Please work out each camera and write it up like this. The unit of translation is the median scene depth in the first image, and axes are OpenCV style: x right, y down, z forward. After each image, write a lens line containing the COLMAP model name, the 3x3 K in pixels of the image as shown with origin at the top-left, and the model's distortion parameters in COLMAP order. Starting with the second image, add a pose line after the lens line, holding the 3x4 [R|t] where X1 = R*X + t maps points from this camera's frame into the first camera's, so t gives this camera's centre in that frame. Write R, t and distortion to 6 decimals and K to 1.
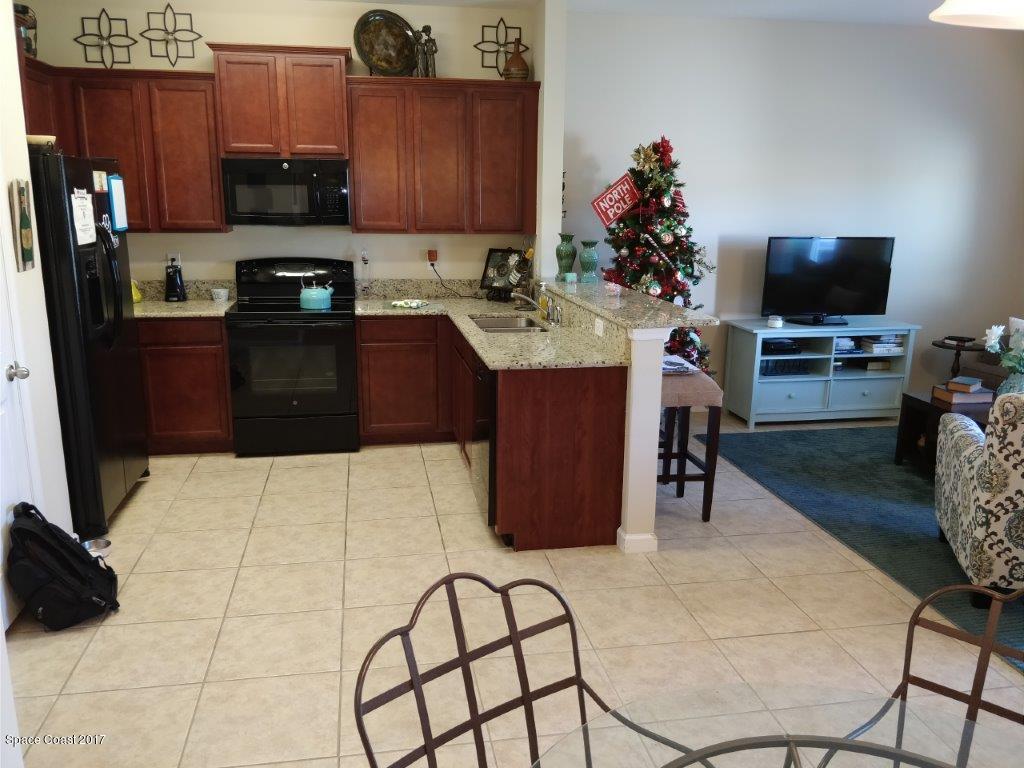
lens RADIAL K [[834.1, 0, 508.4], [0, 834.1, 388.6], [0, 0, 1]] dist [0.067726, -0.123069]
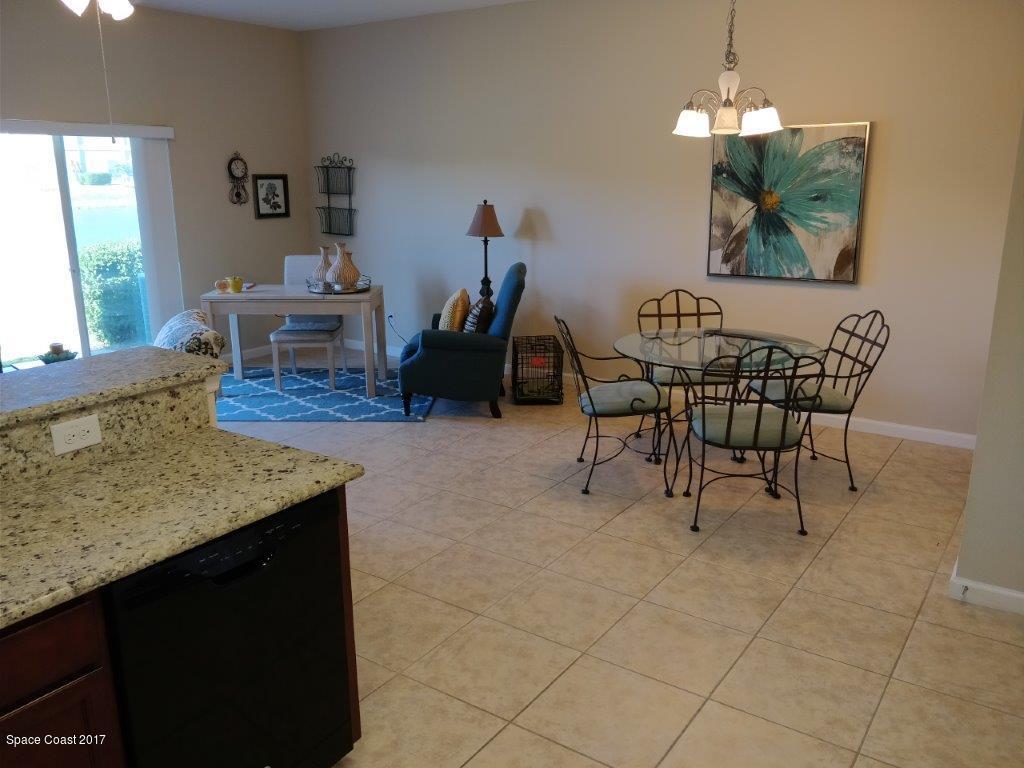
lens RADIAL K [[835.9, 0, 507.0], [0, 835.9, 382.9], [0, 0, 1]] dist [0.080243, -0.135666]
pose [[-0.711429, -0.178379, 0.679742, -0.338243], [0.159038, 0.901290, 0.402969, -0.211757], [-0.684526, 0.394789, -0.612834, 0.879057]]
